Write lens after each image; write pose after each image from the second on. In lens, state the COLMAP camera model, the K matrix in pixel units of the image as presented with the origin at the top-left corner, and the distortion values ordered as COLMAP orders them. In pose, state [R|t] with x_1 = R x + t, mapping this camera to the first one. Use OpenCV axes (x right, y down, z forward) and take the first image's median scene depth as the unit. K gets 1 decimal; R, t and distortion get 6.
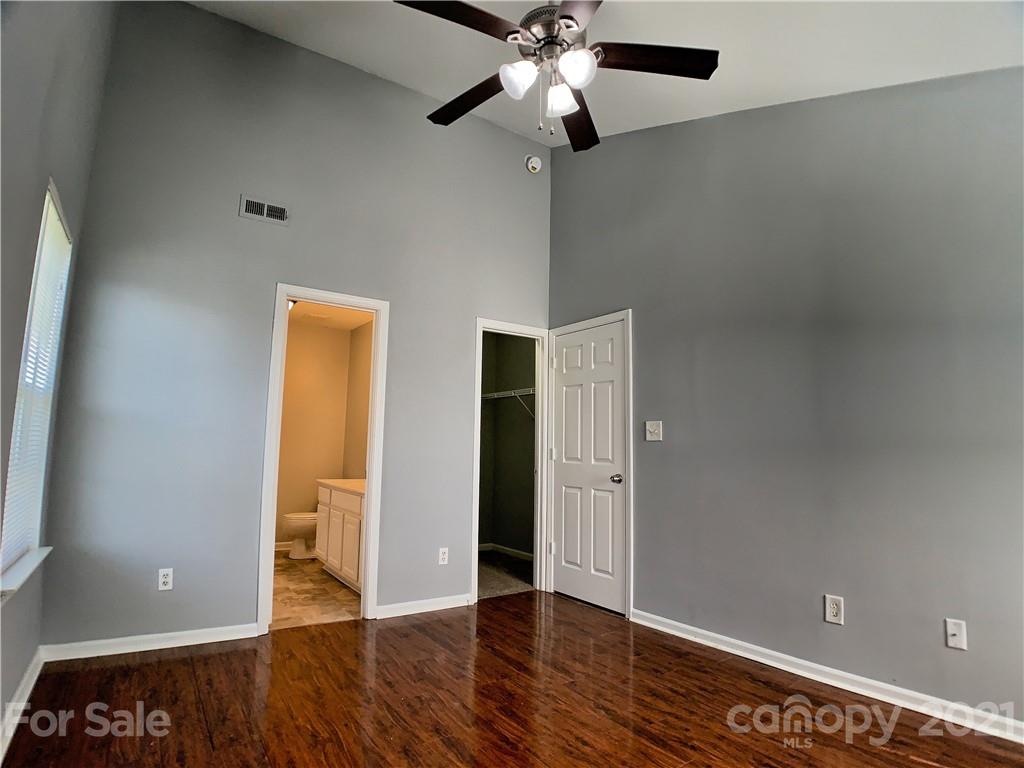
lens RADIAL K [[544.8, 0, 512.0], [0, 544.8, 384.0], [0, 0, 1]] dist [-0.086811, 0.013994]
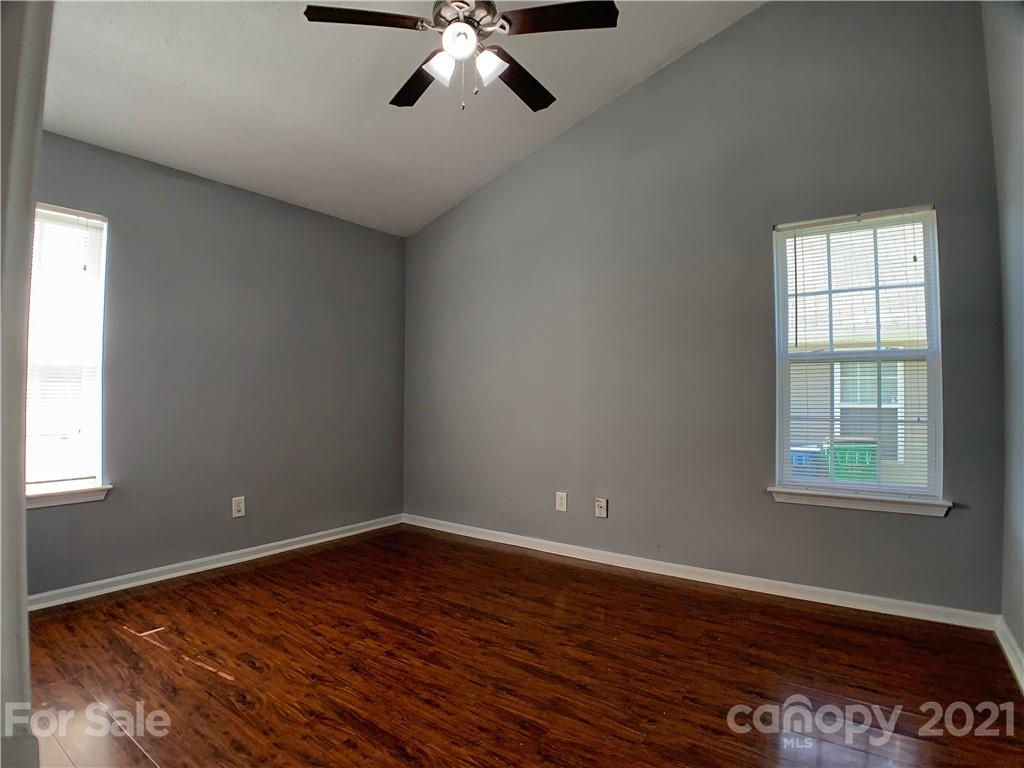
lens RADIAL K [[544.8, 0, 512.0], [0, 544.8, 384.0], [0, 0, 1]] dist [-0.086811, 0.013994]
pose [[-0.943737, -0.032390, -0.329106, 0.324162], [0.016633, 0.989283, -0.145061, 0.253248], [0.330277, -0.142373, -0.933085, 1.988921]]
